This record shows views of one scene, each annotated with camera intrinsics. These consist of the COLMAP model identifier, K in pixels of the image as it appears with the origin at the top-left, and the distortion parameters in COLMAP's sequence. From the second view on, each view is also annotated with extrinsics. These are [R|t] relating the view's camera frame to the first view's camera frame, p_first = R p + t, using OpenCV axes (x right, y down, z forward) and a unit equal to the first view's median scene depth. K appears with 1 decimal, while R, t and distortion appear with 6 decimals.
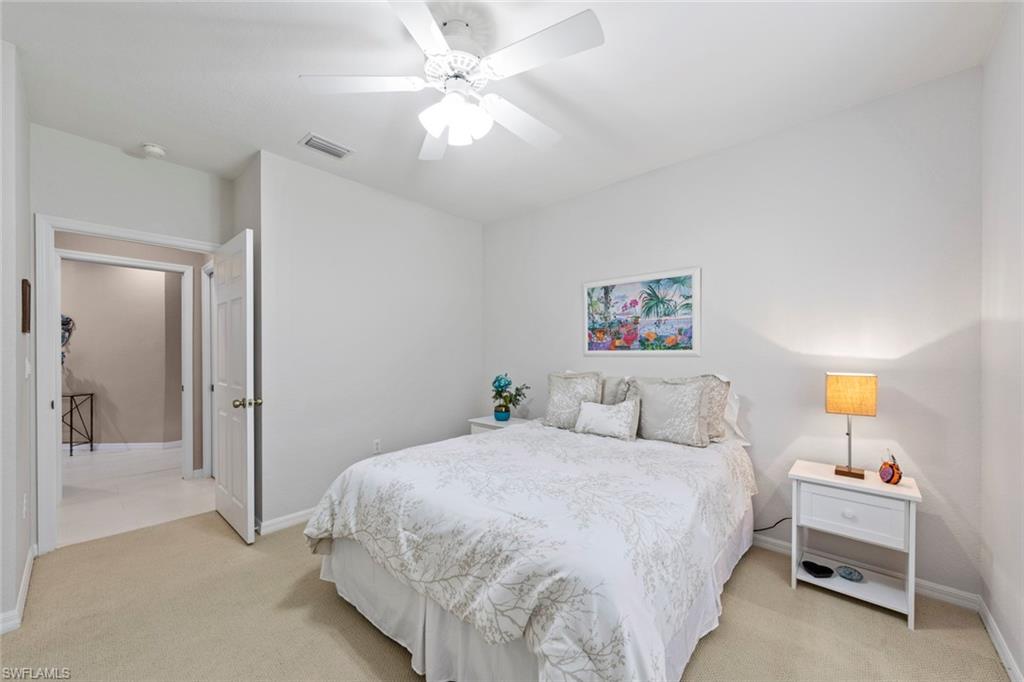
lens RADIAL K [[402.7, 0, 510.2], [0, 402.7, 349.9], [0, 0, 1]] dist [0.004800, -0.002607]
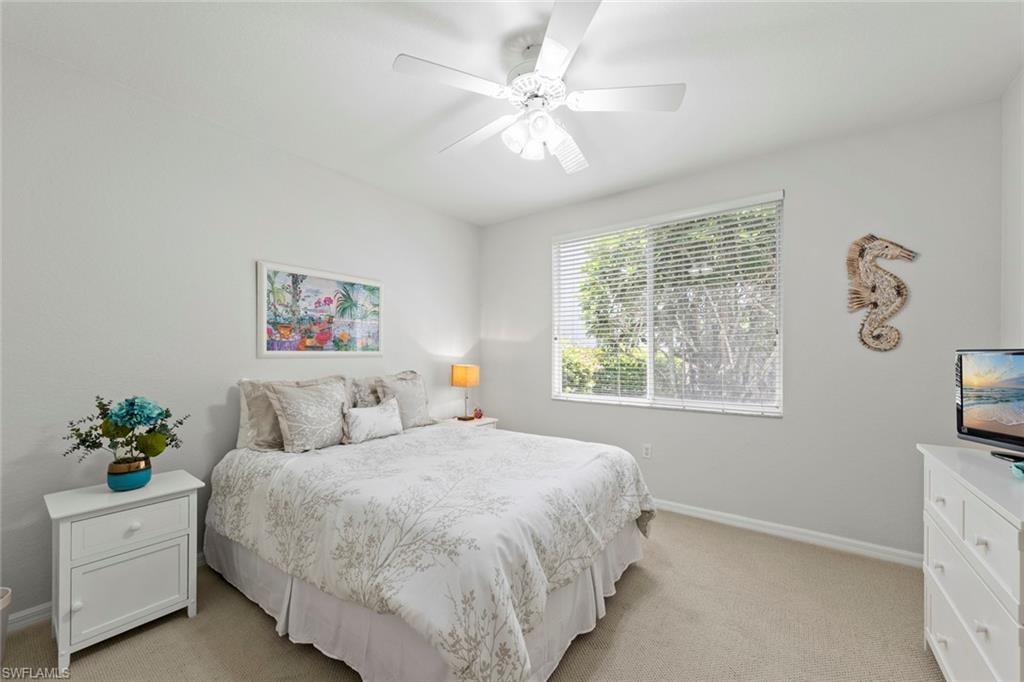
lens RADIAL K [[402.7, 0, 509.8], [0, 402.7, 349.8], [0, 0, 1]] dist [0.004800, -0.002607]
pose [[-0.124532, 0.008489, 0.992179, -0.667501], [-0.007883, 0.999923, -0.009544, 0.003643], [-0.992184, -0.009010, -0.124456, 0.682060]]
